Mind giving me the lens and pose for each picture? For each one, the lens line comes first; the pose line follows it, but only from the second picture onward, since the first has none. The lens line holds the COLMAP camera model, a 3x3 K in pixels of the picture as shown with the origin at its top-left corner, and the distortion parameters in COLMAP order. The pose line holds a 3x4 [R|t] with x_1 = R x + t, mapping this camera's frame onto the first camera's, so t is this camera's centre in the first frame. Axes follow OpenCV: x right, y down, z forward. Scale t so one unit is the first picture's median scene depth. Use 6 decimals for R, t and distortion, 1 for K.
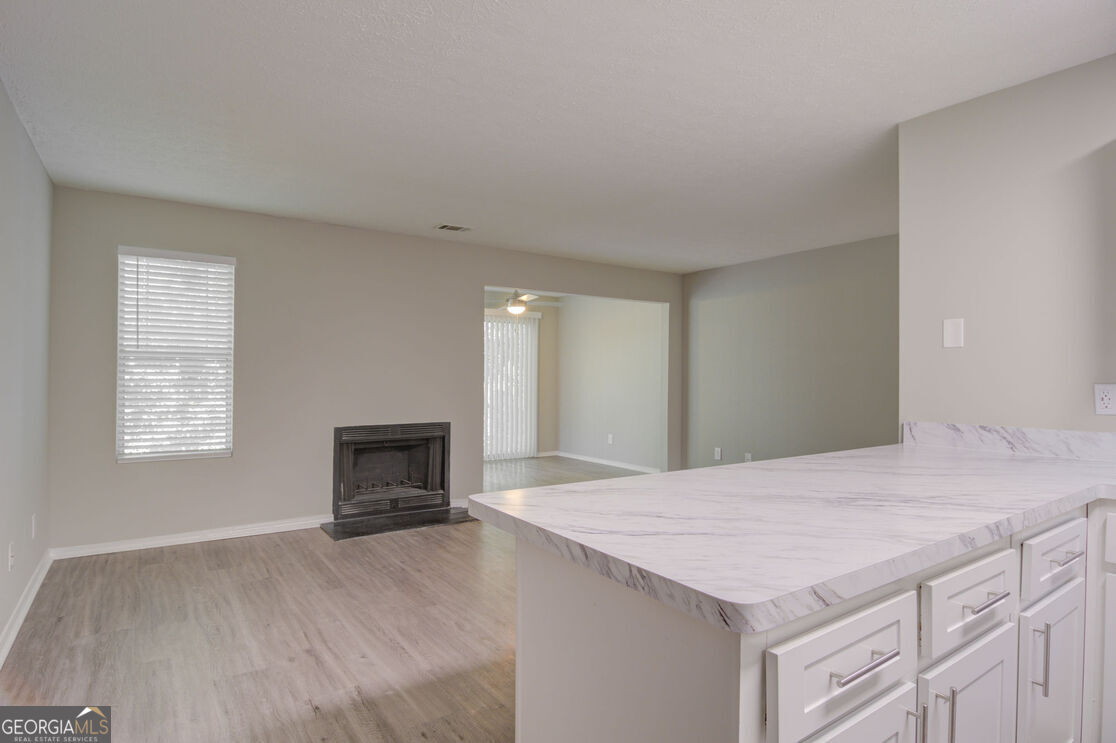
lens RADIAL K [[598.3, 0, 559.4], [0, 598.3, 367.3], [0, 0, 1]] dist [-0.008610, -0.009455]
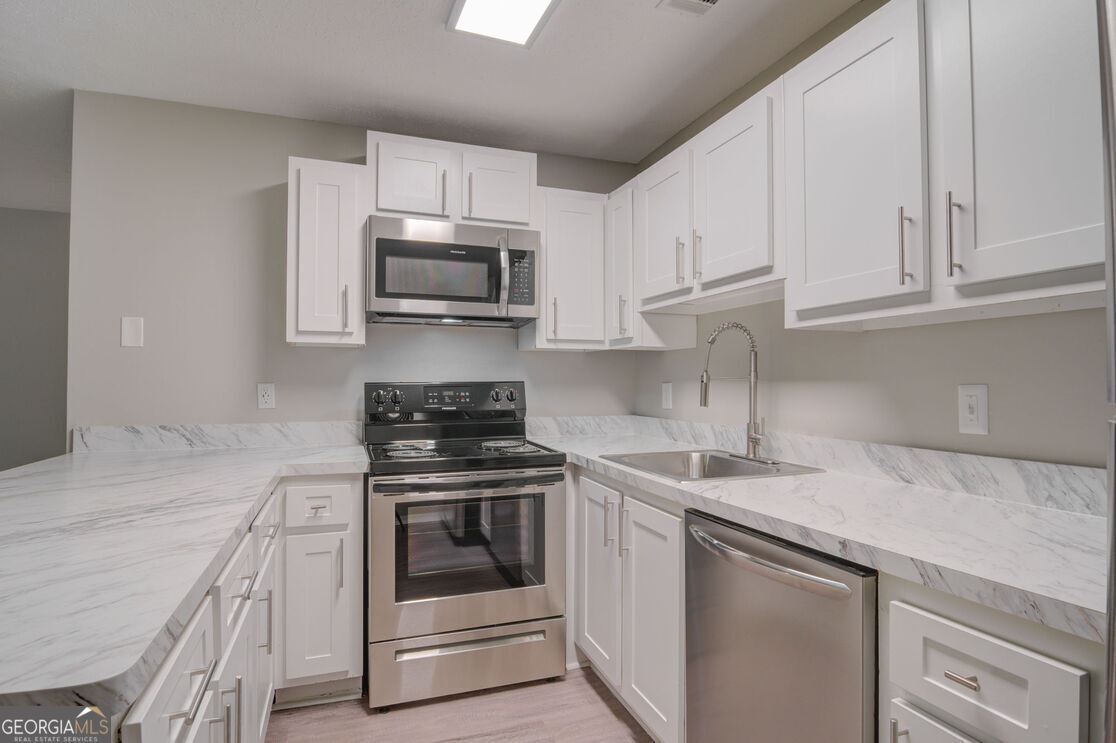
lens RADIAL K [[598.3, 0, 554.0], [0, 598.3, 371.2], [0, 0, 1]] dist [-0.008610, -0.009455]
pose [[0.269604, 0.010713, 0.962912, -0.054502], [-0.015690, 0.999854, -0.006732, 0.001461], [-0.962844, -0.013293, 0.269733, 0.055657]]
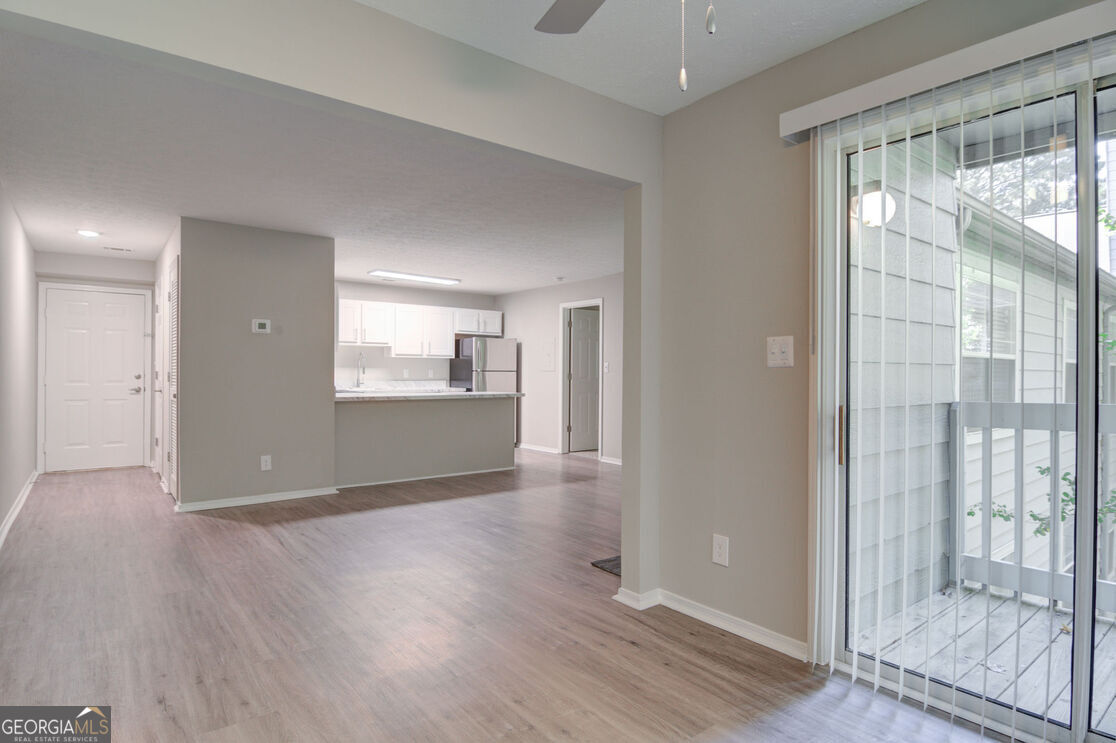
lens RADIAL K [[598.3, 0, 562.8], [0, 598.3, 378.0], [0, 0, 1]] dist [-0.008610, -0.009455]
pose [[-0.998007, -0.011532, -0.062044, -0.055484], [-0.011136, 0.999915, -0.006731, 0.047056], [0.062117, -0.006027, -0.998051, 2.220218]]
